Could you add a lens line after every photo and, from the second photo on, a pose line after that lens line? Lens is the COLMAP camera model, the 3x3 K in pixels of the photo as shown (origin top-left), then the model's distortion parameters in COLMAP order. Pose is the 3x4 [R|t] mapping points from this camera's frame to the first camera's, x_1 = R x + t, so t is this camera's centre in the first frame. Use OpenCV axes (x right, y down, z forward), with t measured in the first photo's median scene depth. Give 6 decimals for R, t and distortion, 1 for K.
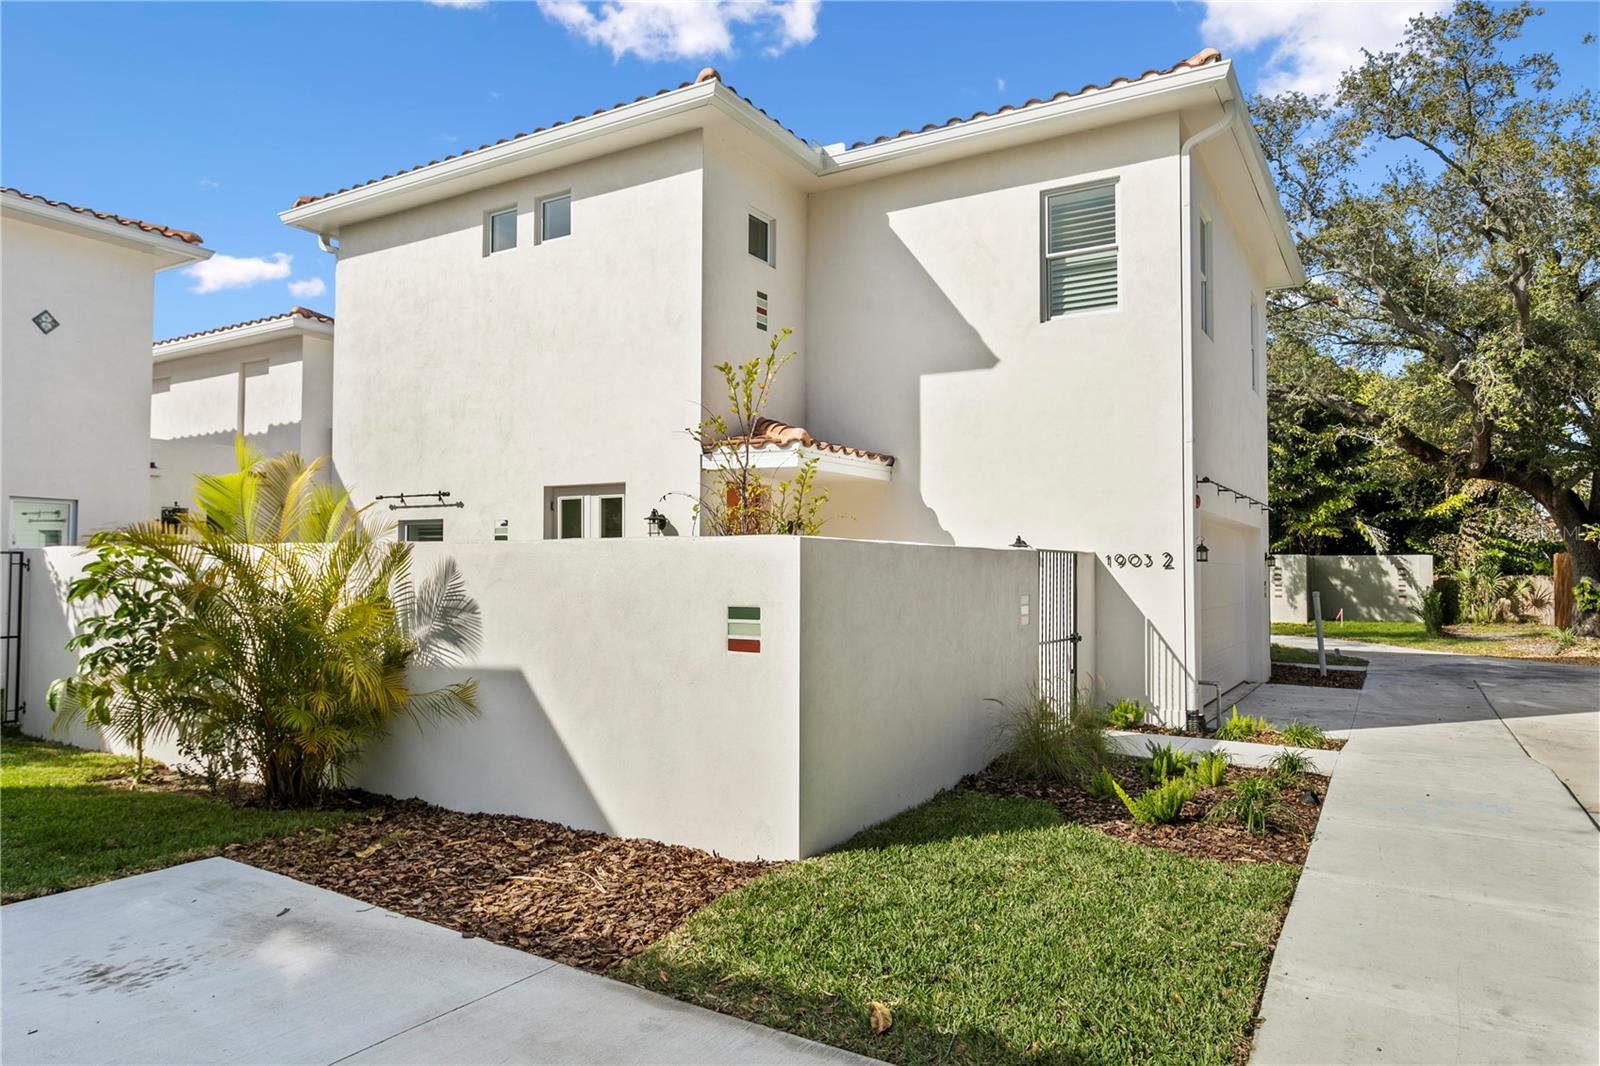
lens RADIAL K [[1022.1, 0, 775.2], [0, 1022.1, 533.3], [0, 0, 1]] dist [0.001389, -0.000704]
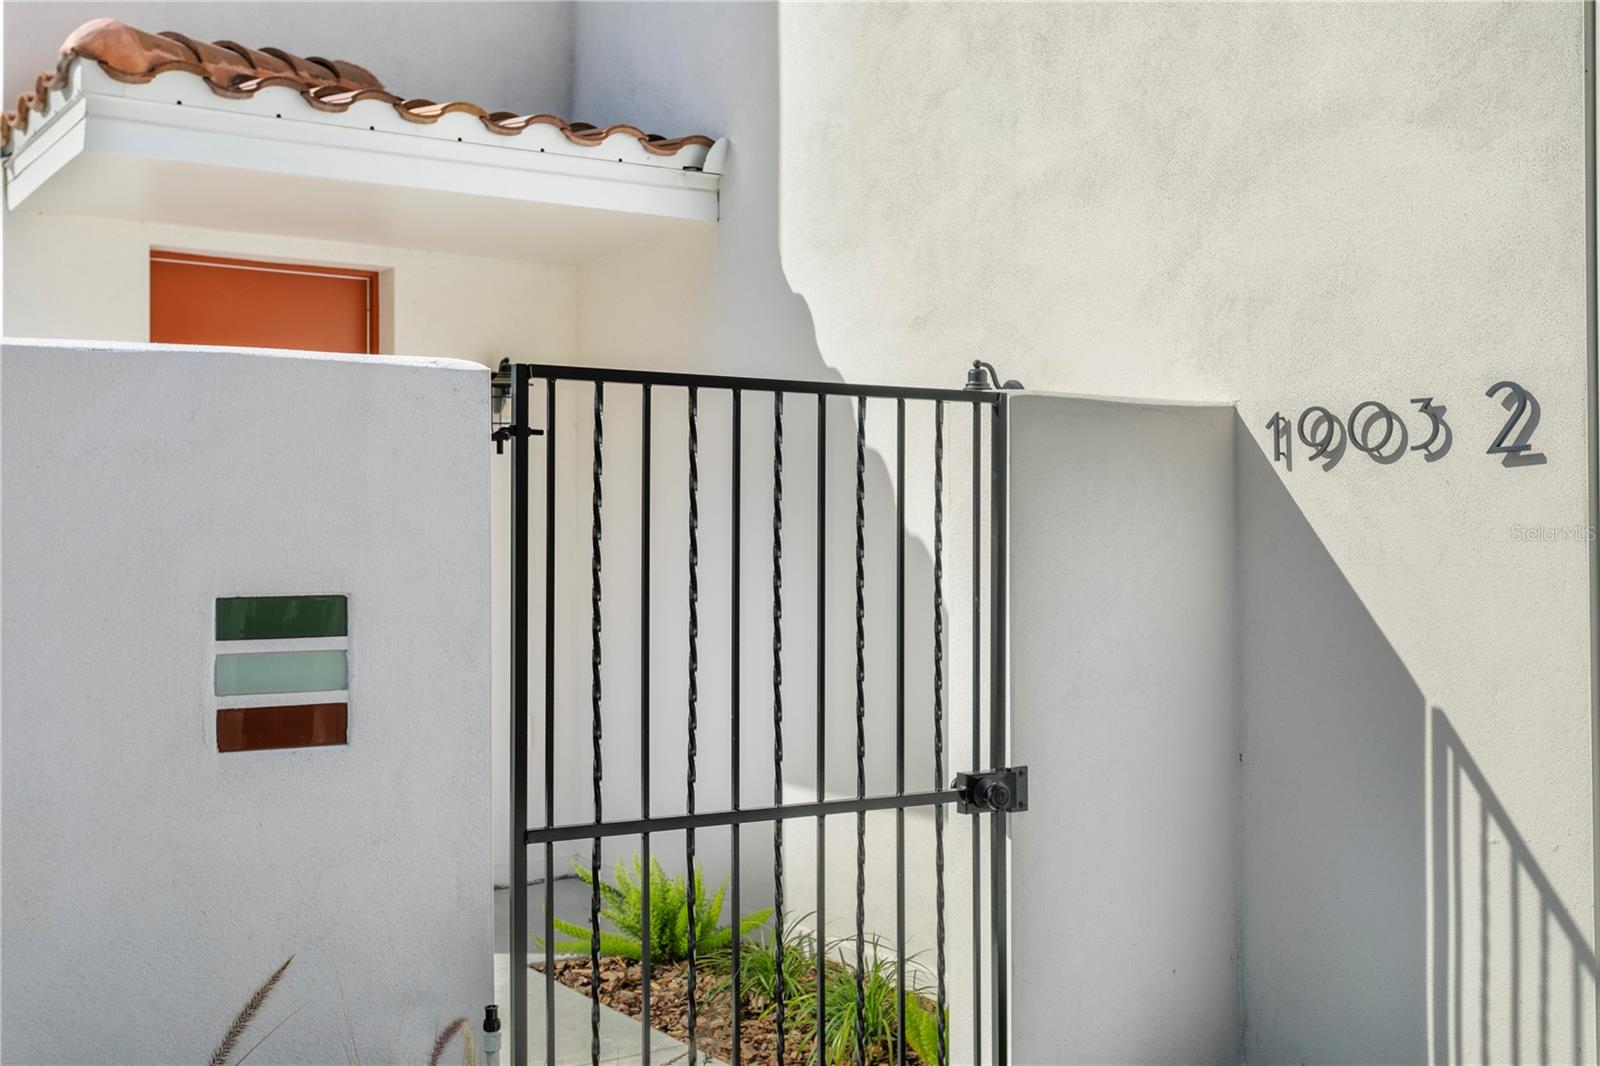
lens RADIAL K [[1611.1, 0, 800.0], [0, 1611.1, 533.0], [0, 0, 1]] dist [0.068002, 0.001276]
pose [[0.917460, -0.013171, -0.397611, 0.331838], [0.023390, 0.999509, 0.020864, 0.033424], [0.397141, -0.028442, 0.917317, 0.566758]]
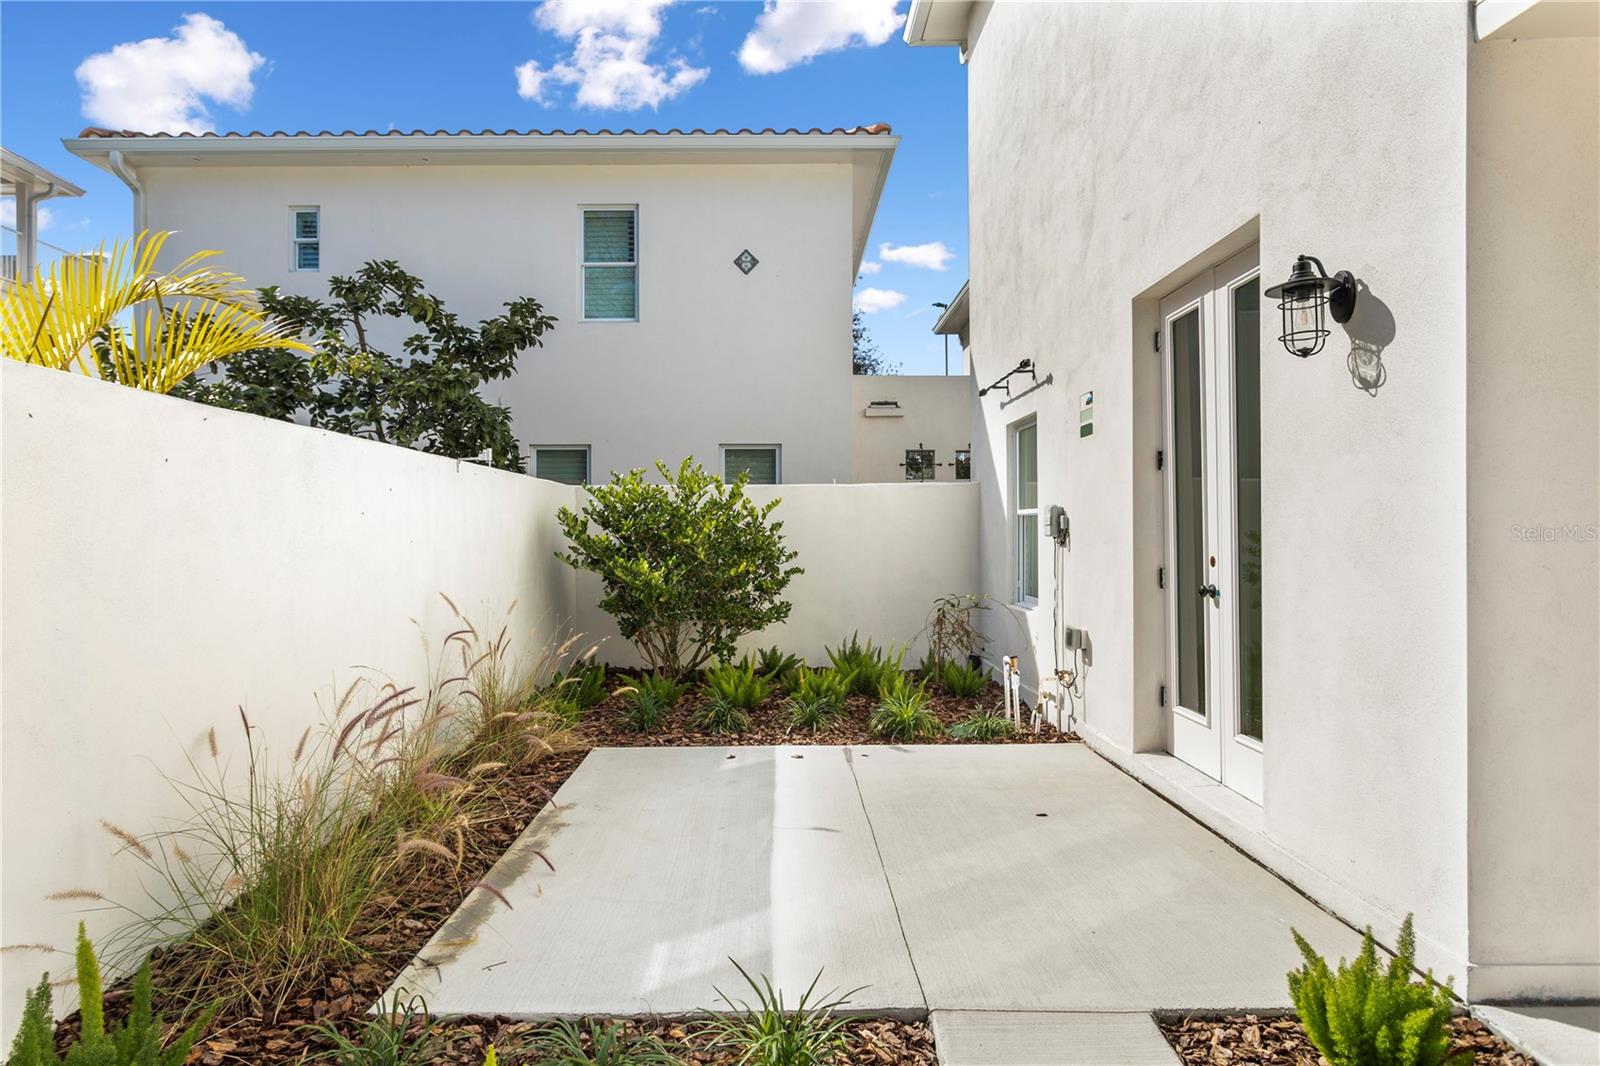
lens RADIAL K [[898.4, 0, 774.0], [0, 898.4, 533.0], [0, 0, 1]] dist [-0.006816, 0.001431]
pose [[0.525788, -0.007582, -0.850582, 0.022476], [0.037403, 0.999199, 0.014214, 0.044296], [0.849793, -0.039288, 0.525651, 0.661420]]
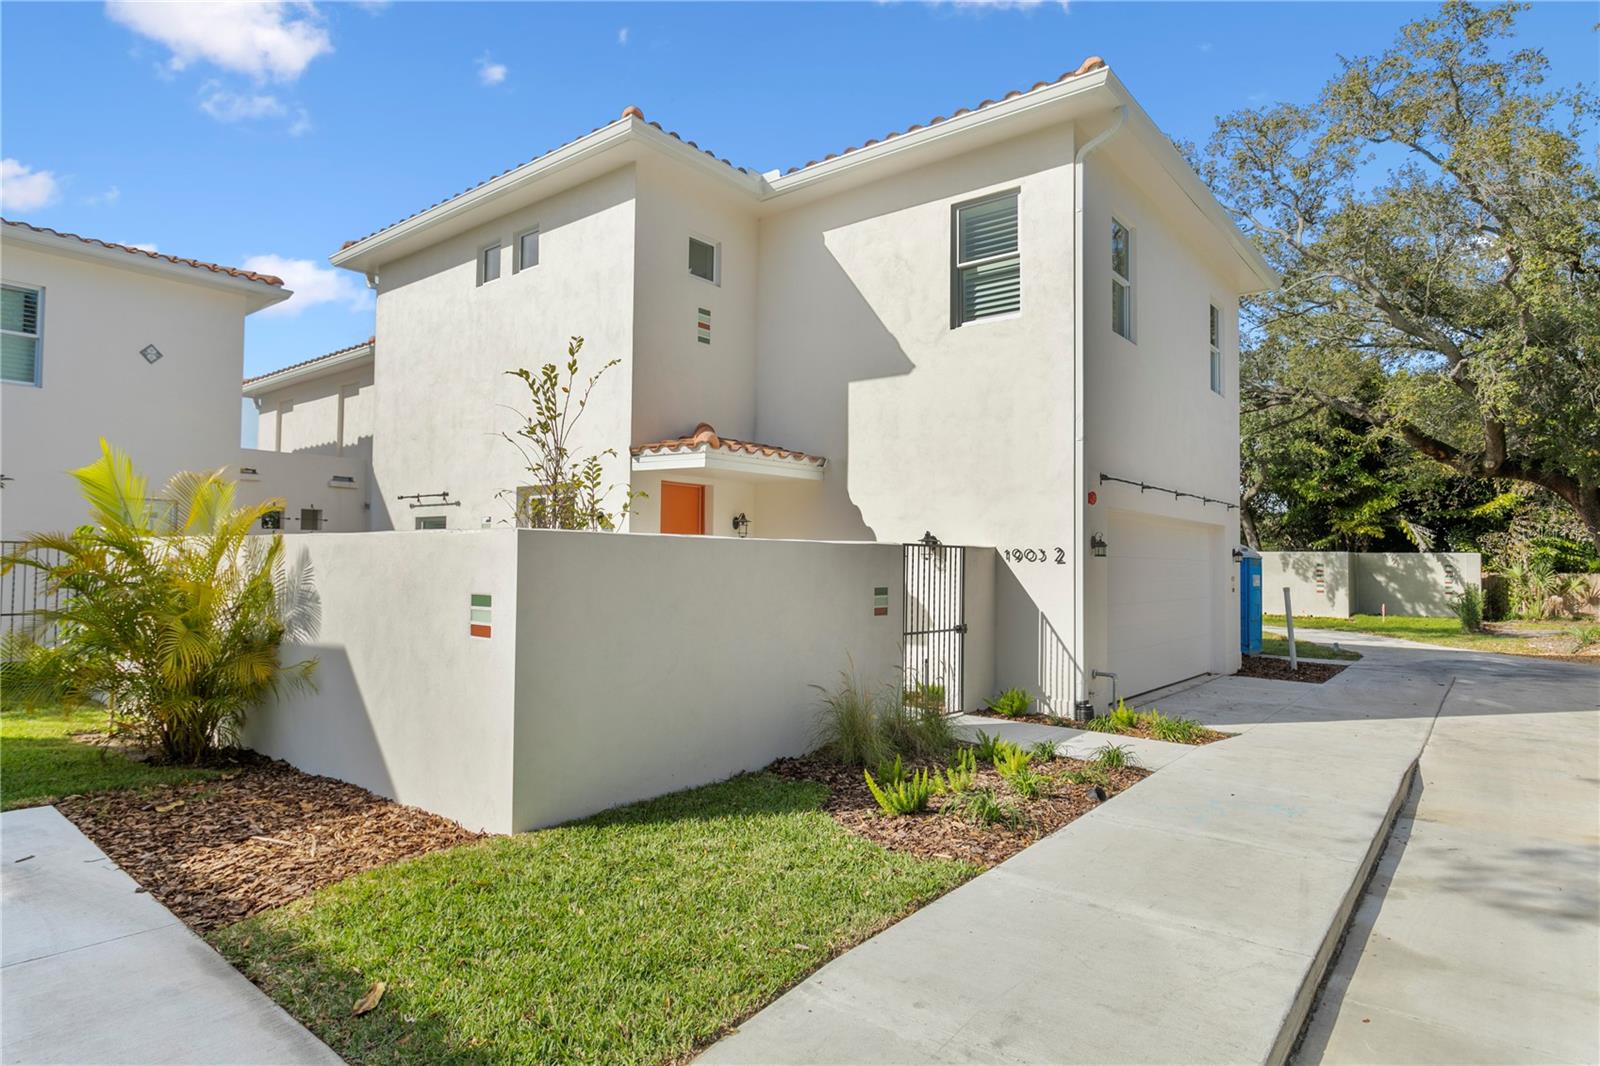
lens RADIAL K [[898.4, 0, 774.0], [0, 898.4, 533.0], [0, 0, 1]] dist [-0.006816, 0.001431]
pose [[0.990770, 0.002539, -0.135528, 0.191847], [-0.002222, 0.999994, 0.002495, 0.002071], [0.135533, -0.002171, 0.990770, 0.053310]]
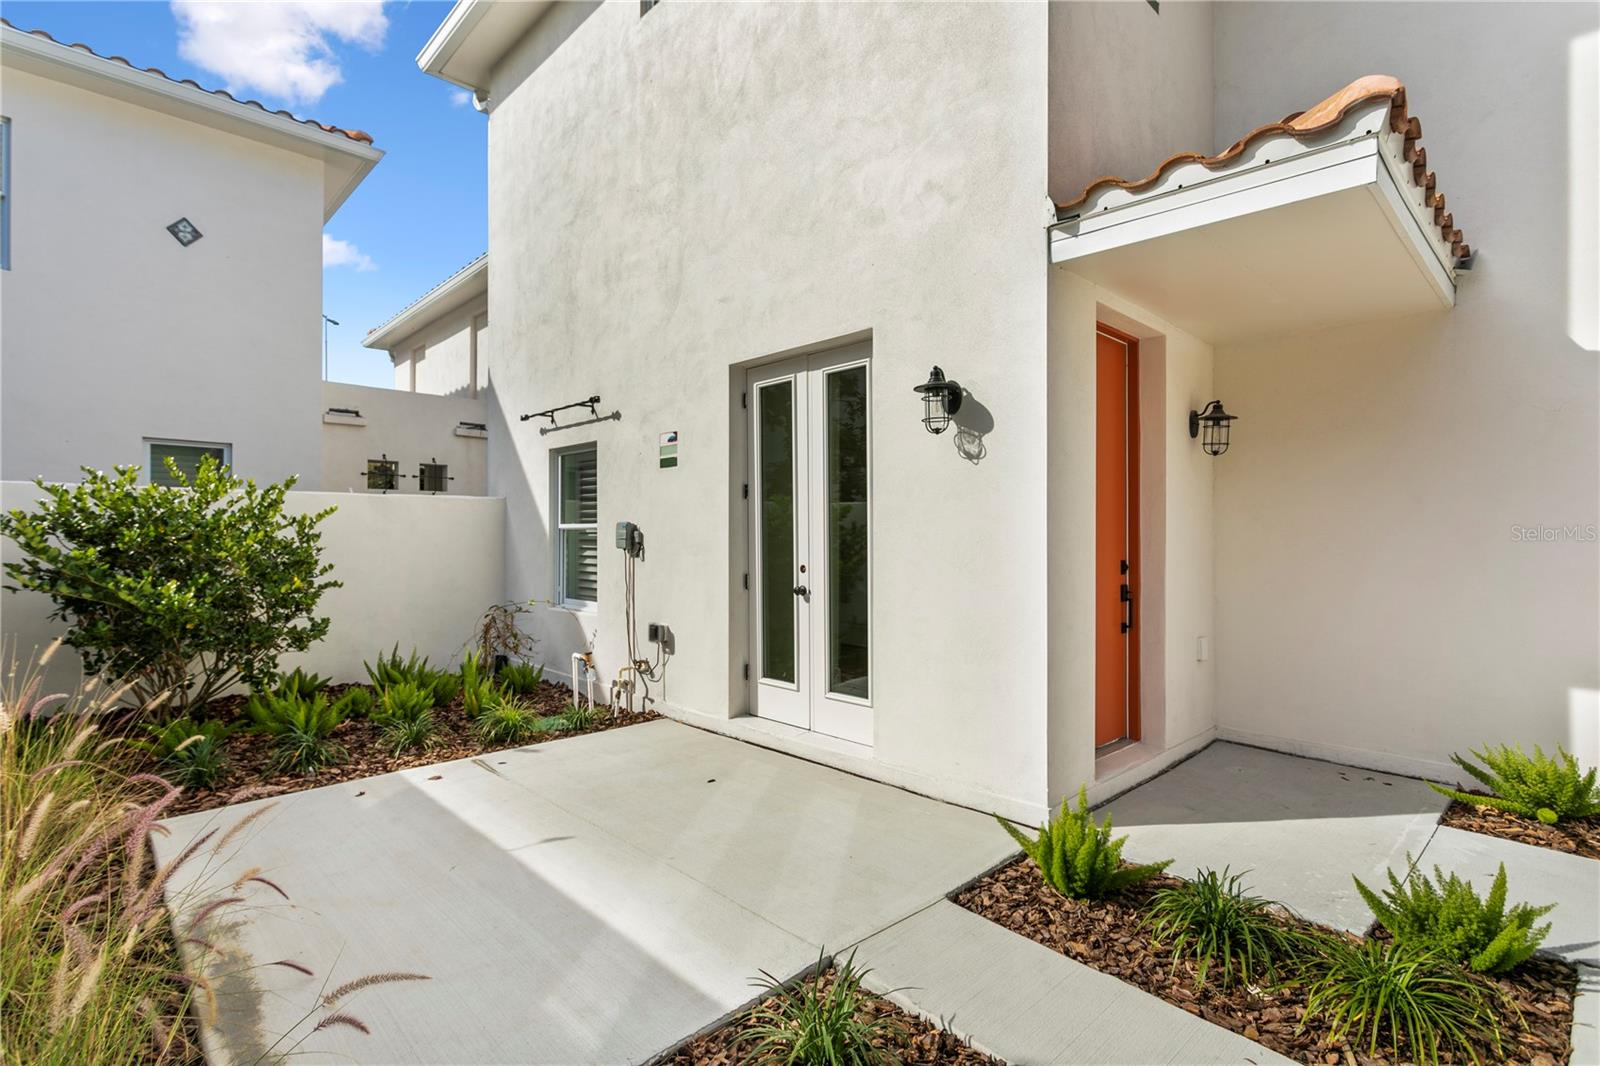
lens RADIAL K [[760.3, 0, 783.4], [0, 760.3, 534.1], [0, 0, 1]] dist [-0.003327, 0.000186]
pose [[0.967328, -0.005234, -0.253473, -0.090249], [0.013007, 0.999495, 0.028998, 0.036422], [0.253193, -0.031348, 0.966908, 0.596842]]
